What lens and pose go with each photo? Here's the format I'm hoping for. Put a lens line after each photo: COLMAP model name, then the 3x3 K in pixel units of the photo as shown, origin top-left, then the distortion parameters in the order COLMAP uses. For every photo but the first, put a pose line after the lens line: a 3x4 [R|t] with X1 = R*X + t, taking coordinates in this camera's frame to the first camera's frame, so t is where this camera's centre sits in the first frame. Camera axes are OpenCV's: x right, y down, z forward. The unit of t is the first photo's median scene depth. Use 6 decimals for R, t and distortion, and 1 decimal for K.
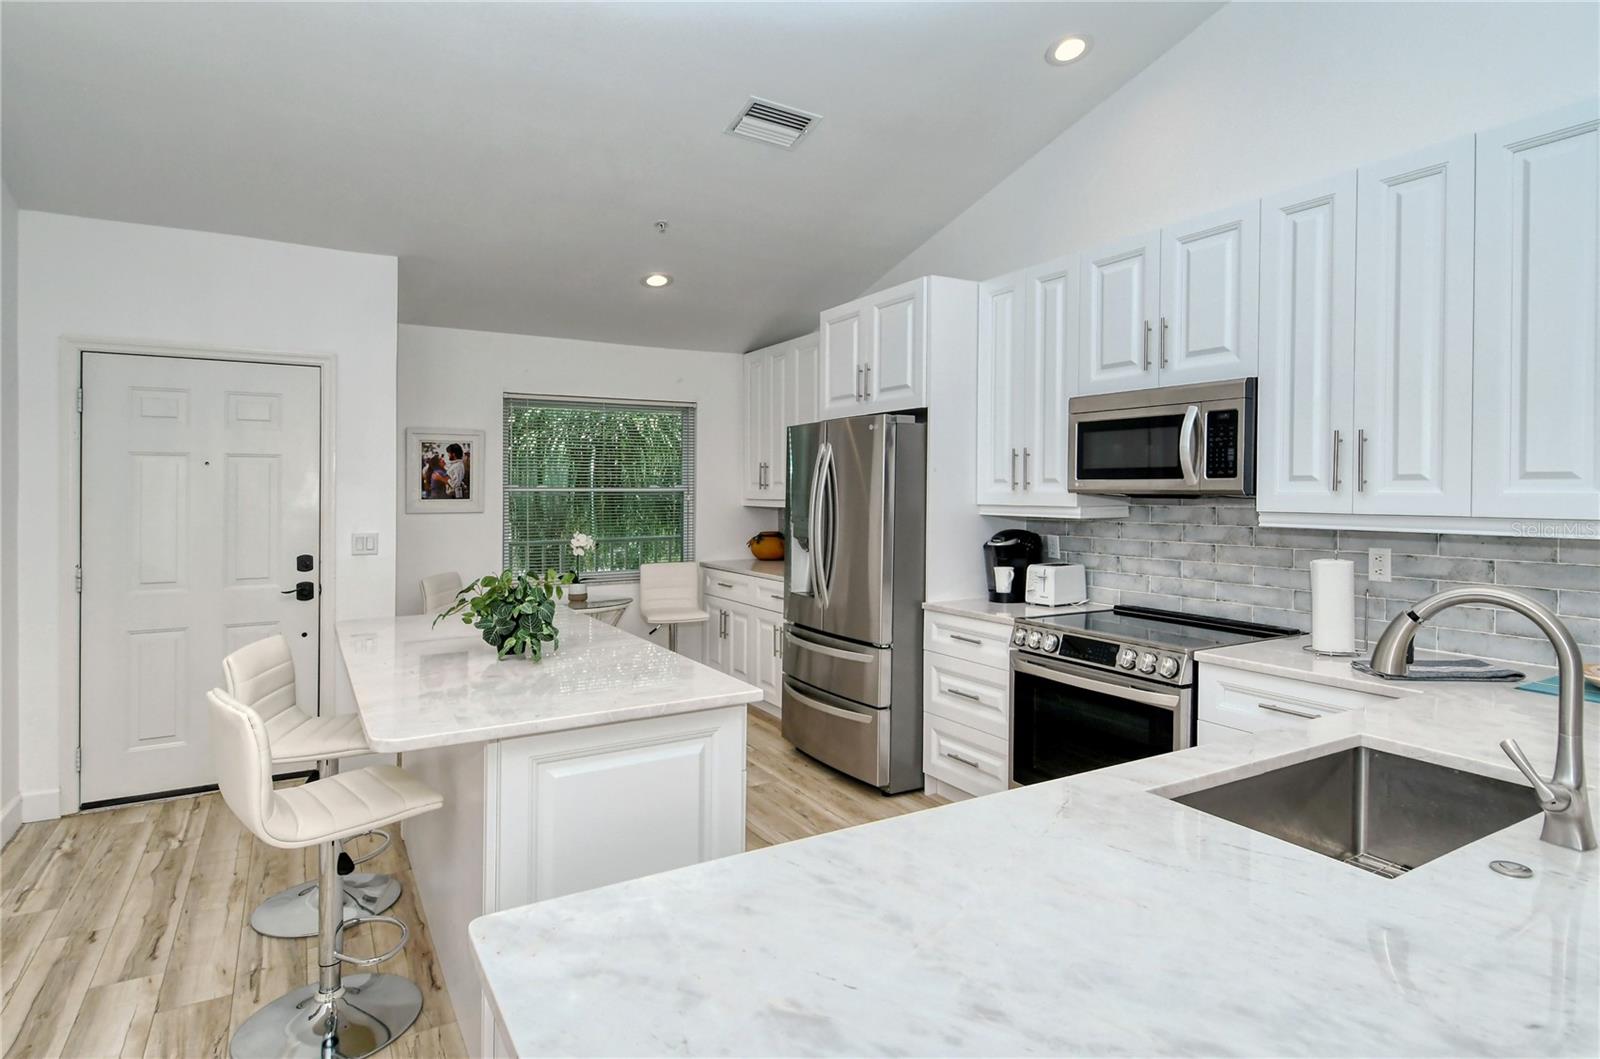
lens RADIAL K [[857.4, 0, 822.6], [0, 857.4, 501.7], [0, 0, 1]] dist [0.030510, -0.018783]
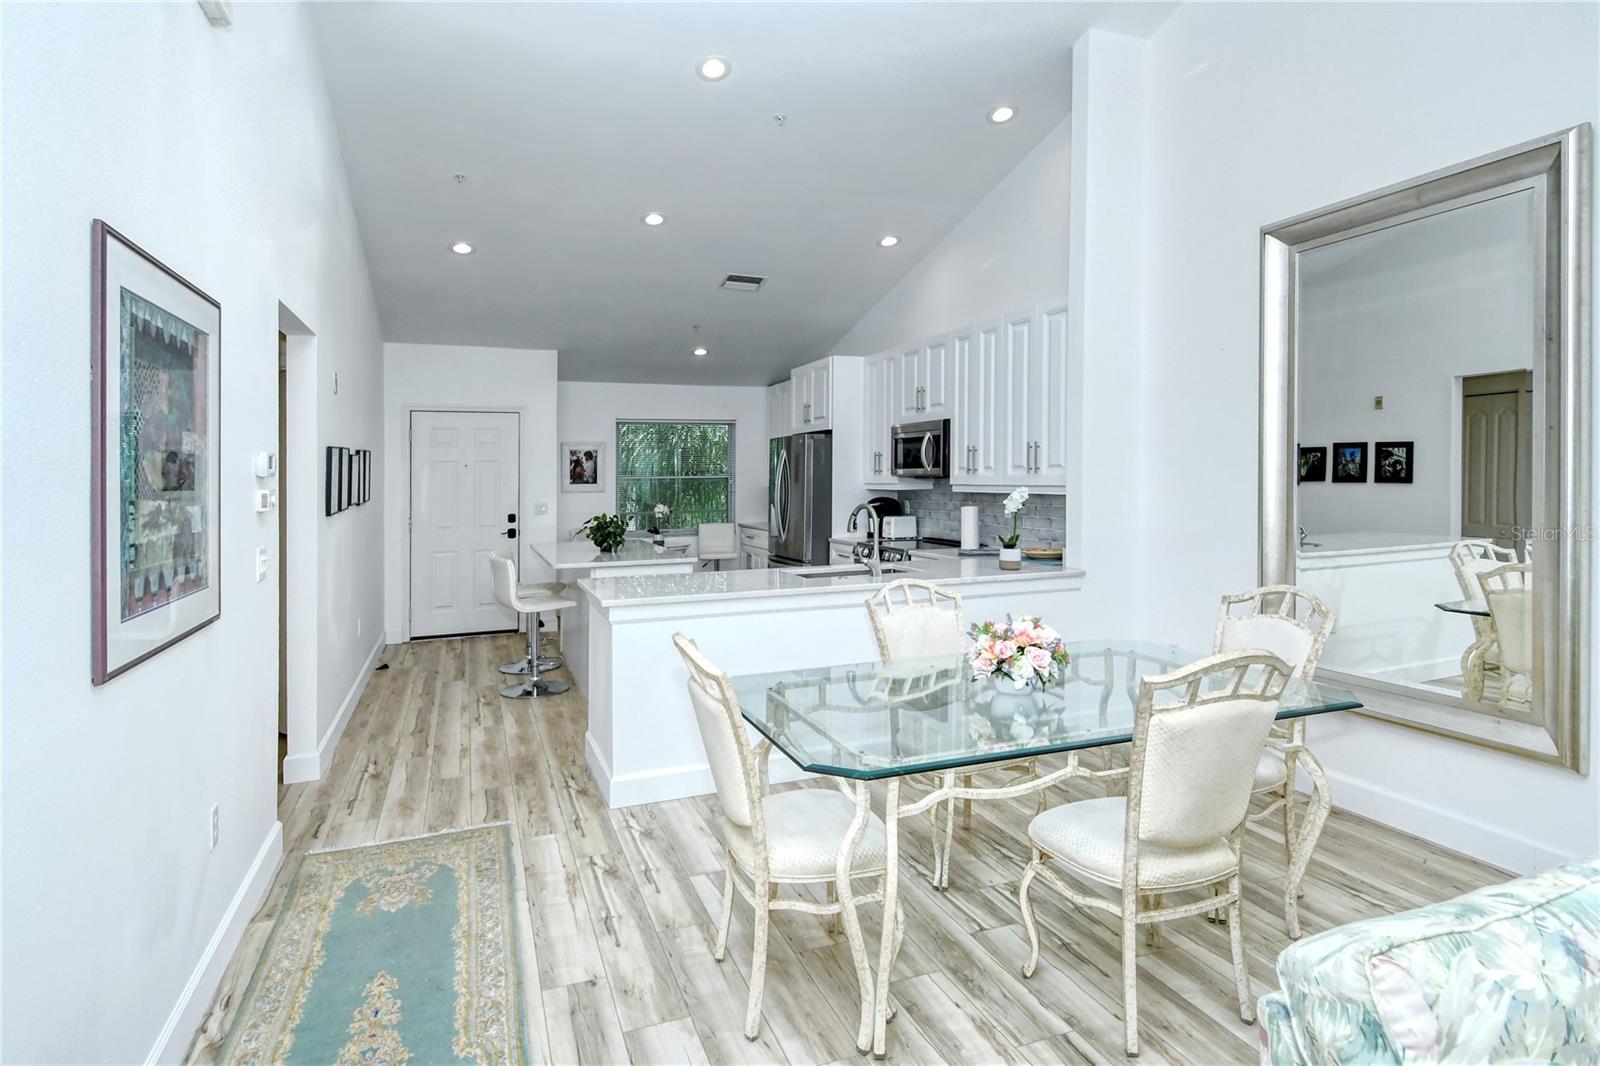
lens RADIAL K [[877.0, 0, 794.2], [0, 877.0, 471.9], [0, 0, 1]] dist [0.033369, -0.020918]
pose [[0.981894, -0.011719, -0.189067, 0.341388], [0.008188, 0.999777, -0.019444, 0.012136], [0.189252, 0.017544, 0.981772, -0.711447]]
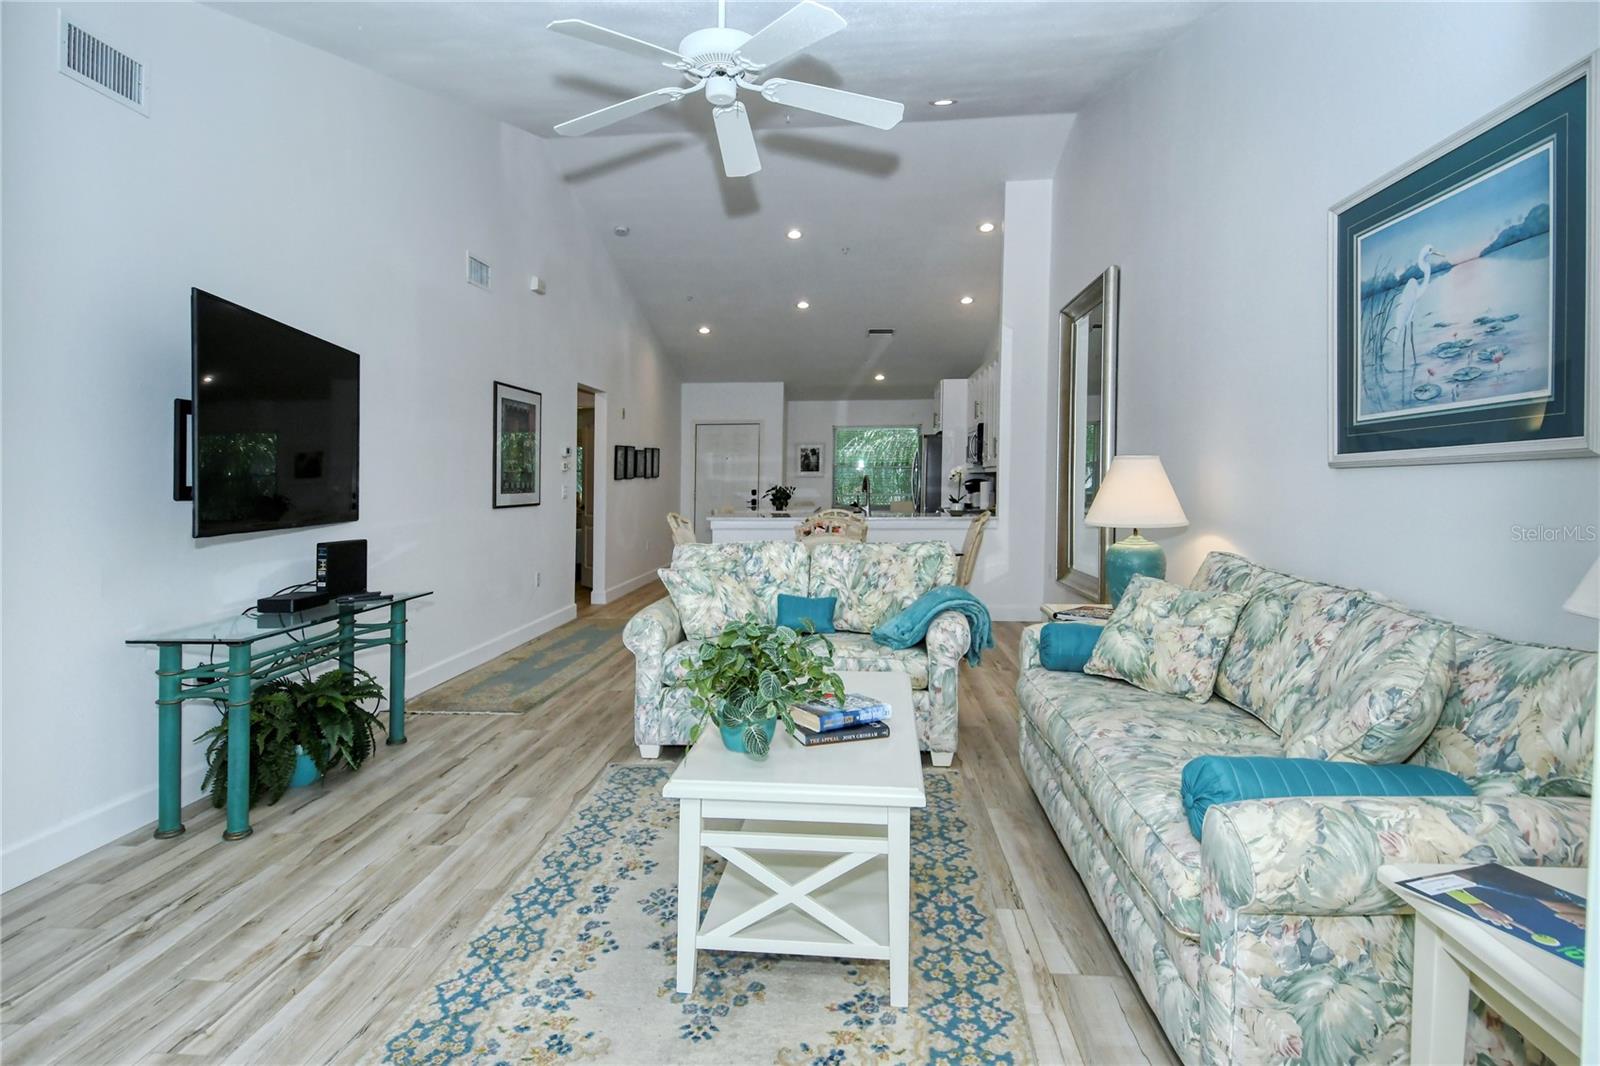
lens RADIAL K [[870.1, 0, 771.2], [0, 870.1, 489.5], [0, 0, 1]] dist [0.040342, -0.033232]
pose [[0.798063, 0.002322, -0.602570, 1.130350], [-0.004337, 0.999989, -0.001892, 0.062580], [0.602559, 0.004123, 0.798064, -1.213141]]
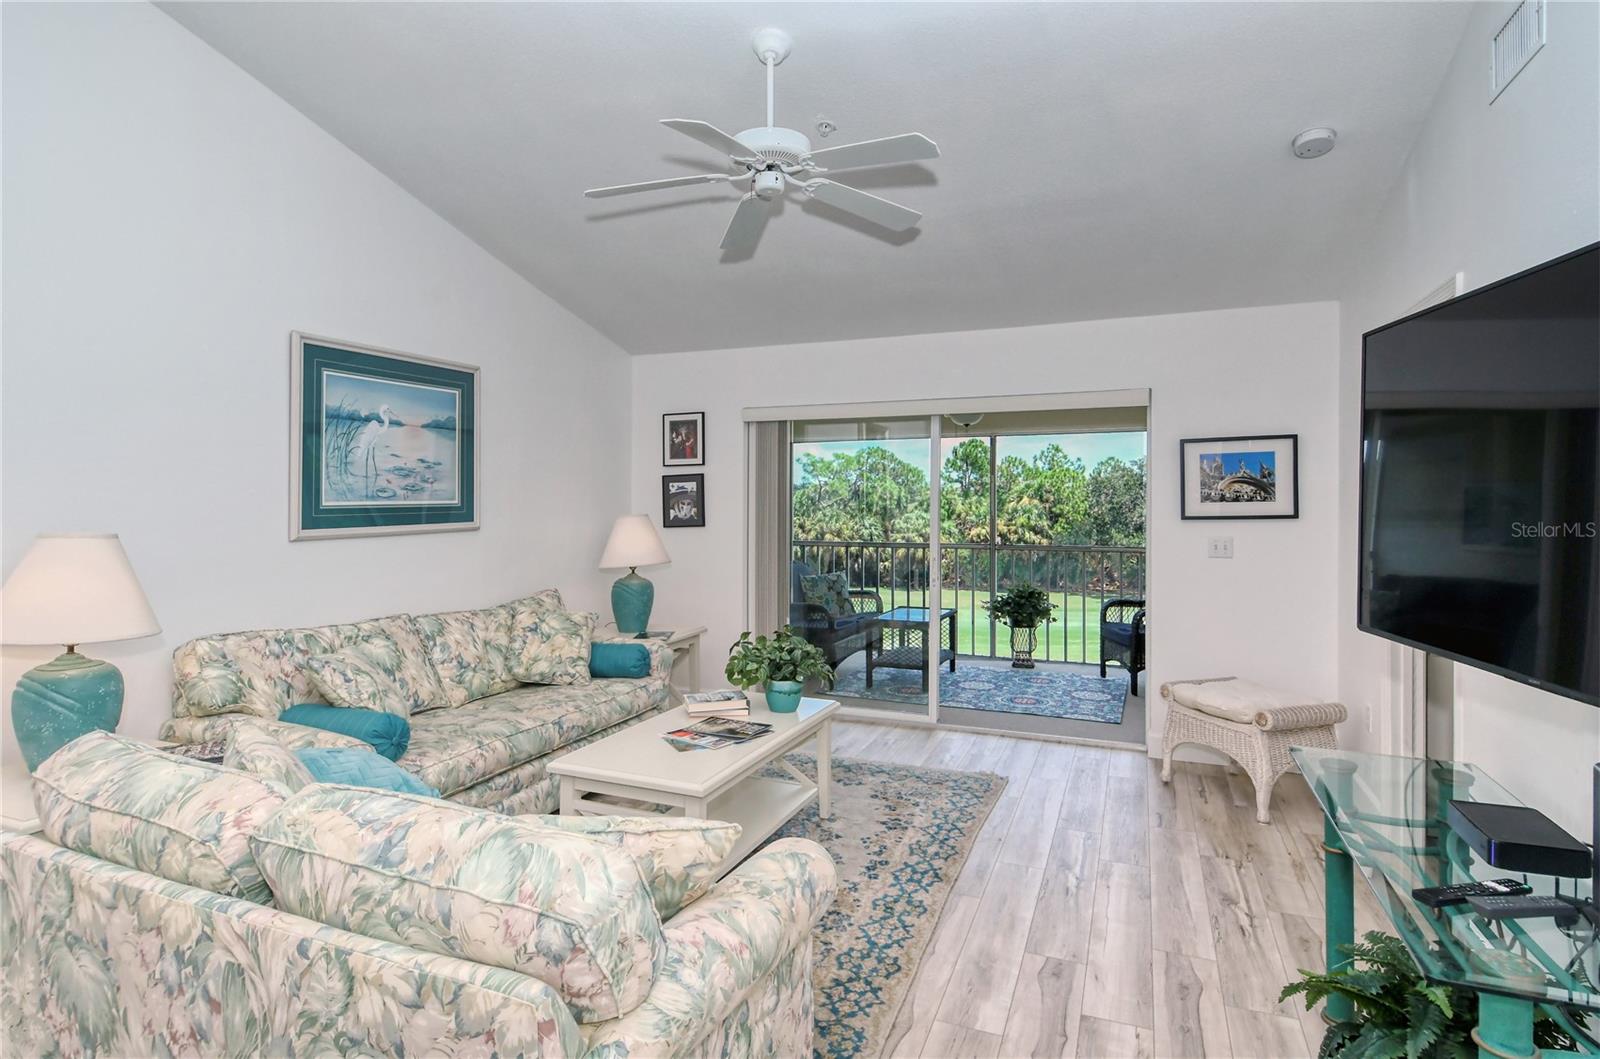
lens RADIAL K [[839.5, 0, 760.3], [0, 839.5, 524.5], [0, 0, 1]] dist [0.018223, -0.000556]
pose [[-0.567120, -0.022003, 0.823341, 0.183570], [0.013609, 0.999256, 0.036079, 0.006790], [-0.823523, 0.031666, -0.566398, -0.360640]]
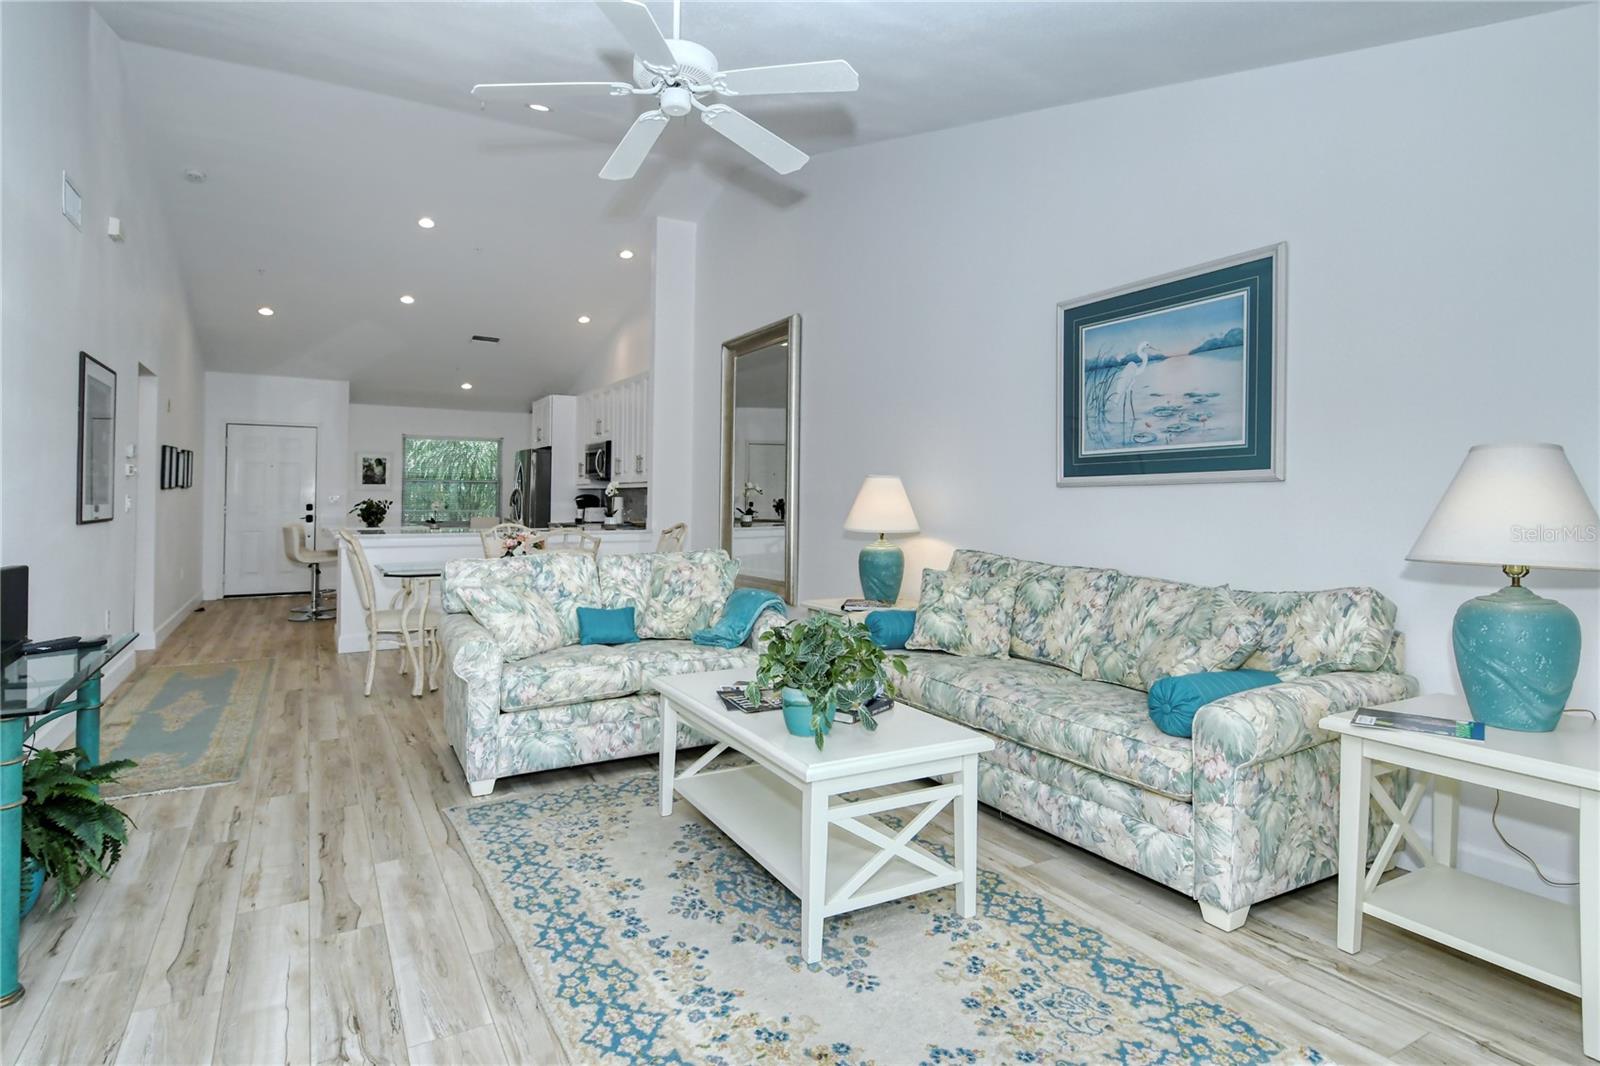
lens RADIAL K [[862.1, 0, 798.3], [0, 862.1, 501.1], [0, 0, 1]] dist [0.037491, -0.024920]
pose [[0.999525, 0.005728, -0.030284, 0.824513], [-0.006109, 0.999903, -0.012509, 0.071909], [0.030209, 0.012688, 0.999463, -1.363556]]
